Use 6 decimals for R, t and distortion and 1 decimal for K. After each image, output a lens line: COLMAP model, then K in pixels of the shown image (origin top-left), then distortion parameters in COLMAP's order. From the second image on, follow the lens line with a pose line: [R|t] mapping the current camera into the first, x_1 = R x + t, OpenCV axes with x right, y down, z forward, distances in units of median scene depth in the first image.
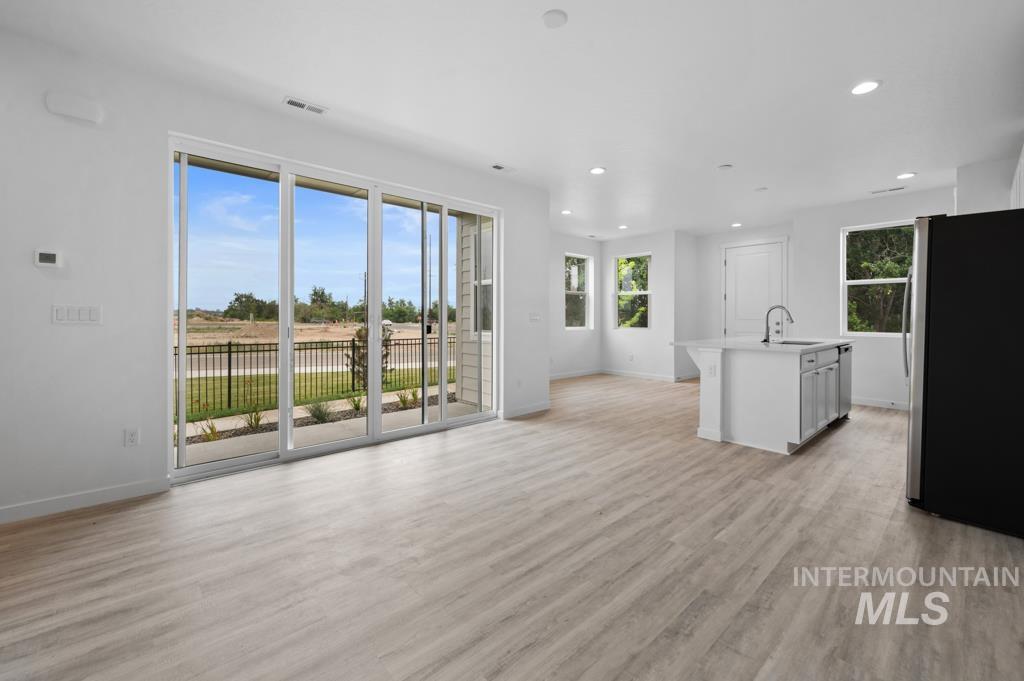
lens RADIAL K [[418.1, 0, 510.0], [0, 418.1, 310.8], [0, 0, 1]] dist [-0.001357, -0.000060]
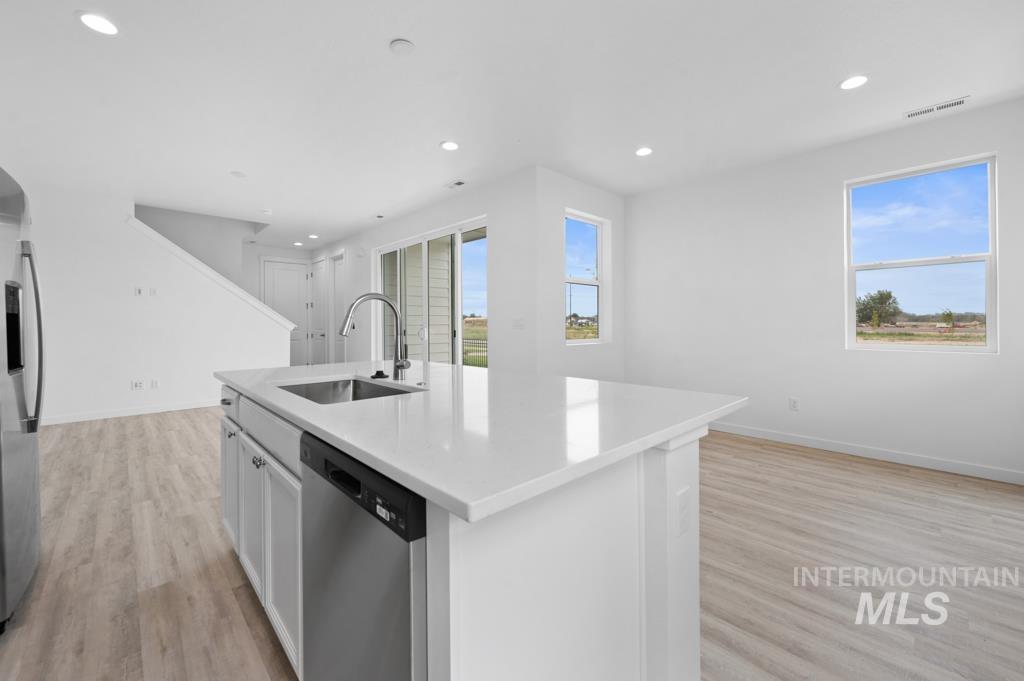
lens RADIAL K [[413.6, 0, 511.7], [0, 413.6, 322.1], [0, 0, 1]] dist [-0.000837, 0.000013]
pose [[0.028201, -0.009261, -0.999559, 1.548639], [0.019742, 0.999767, -0.008705, 0.031512], [0.999407, -0.019487, 0.028378, 1.651860]]
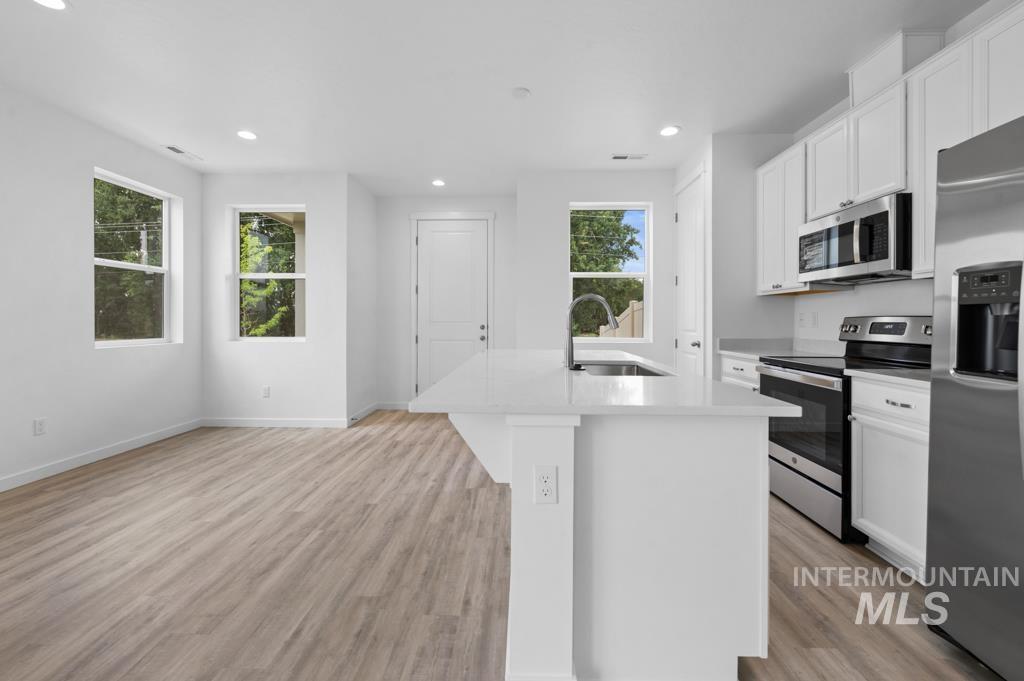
lens RADIAL K [[413.6, 0, 511.7], [0, 413.6, 322.1], [0, 0, 1]] dist [-0.000837, 0.000013]
pose [[0.686080, -0.006811, 0.727494, 0.315433], [-0.008725, 0.999807, 0.017589, 0.018271], [-0.727474, -0.018415, 0.685888, 1.070099]]
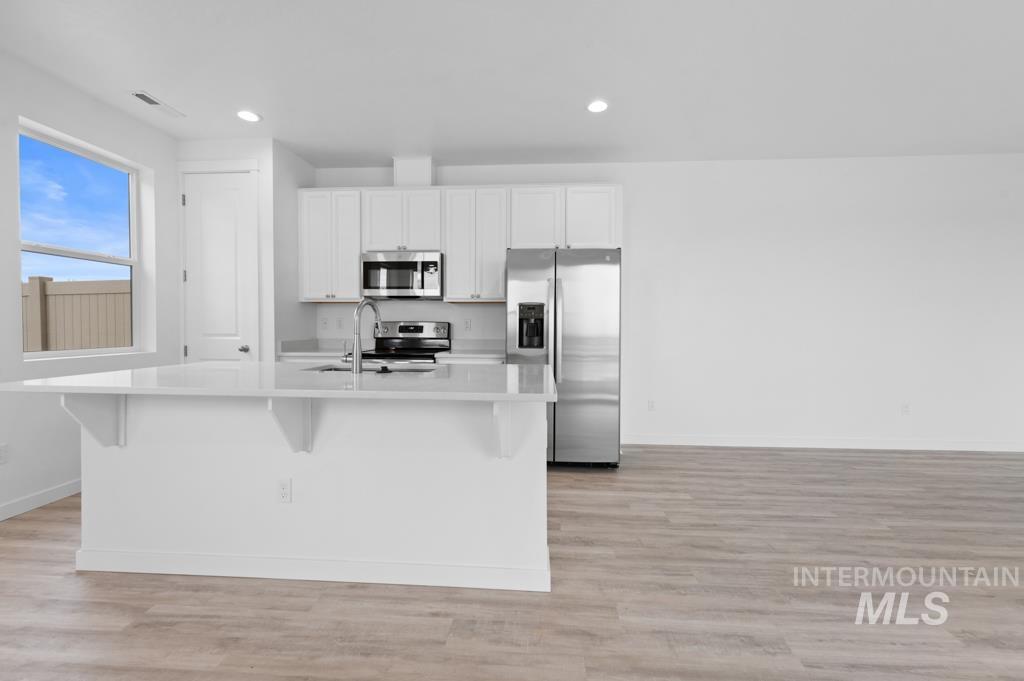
lens RADIAL K [[419.0, 0, 513.4], [0, 419.0, 333.1], [0, 0, 1]] dist [-0.001582, 0.000050]
pose [[-0.698299, -0.021655, 0.715479, 0.218306], [-0.018275, 0.999756, 0.012422, 0.028225], [-0.715573, -0.004401, -0.698524, 1.810733]]
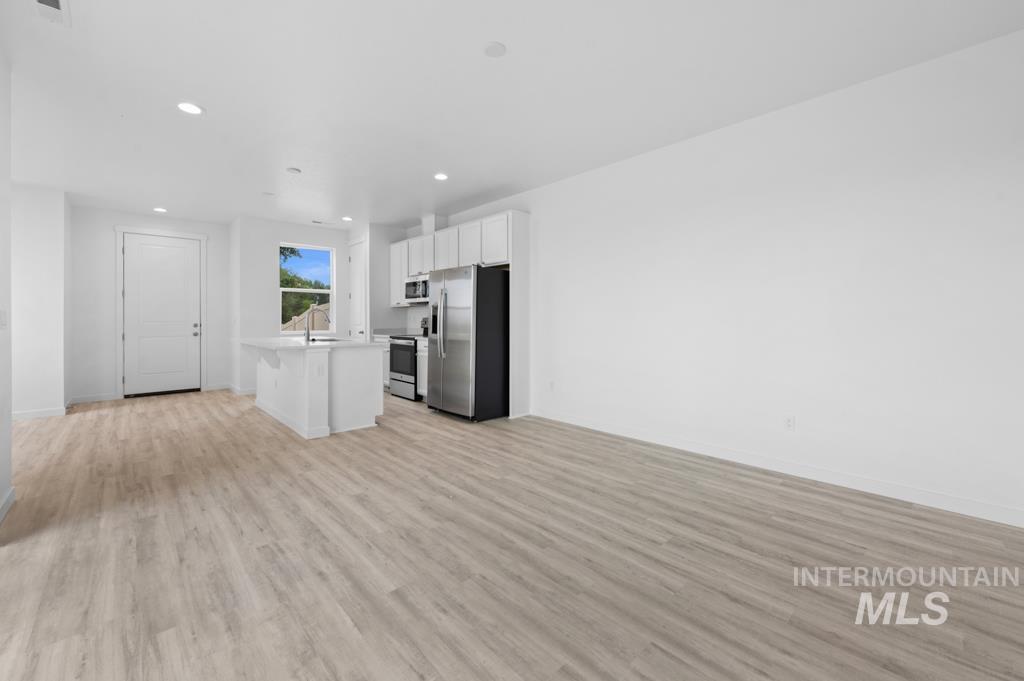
lens RADIAL K [[416.5, 0, 509.8], [0, 416.5, 321.2], [0, 0, 1]] dist [-0.001130, -0.000019]
pose [[-0.012281, -0.009116, 0.999883, -0.732088], [-0.013268, 0.999872, 0.008953, 0.007918], [-0.999837, -0.013157, -0.012400, 0.721118]]
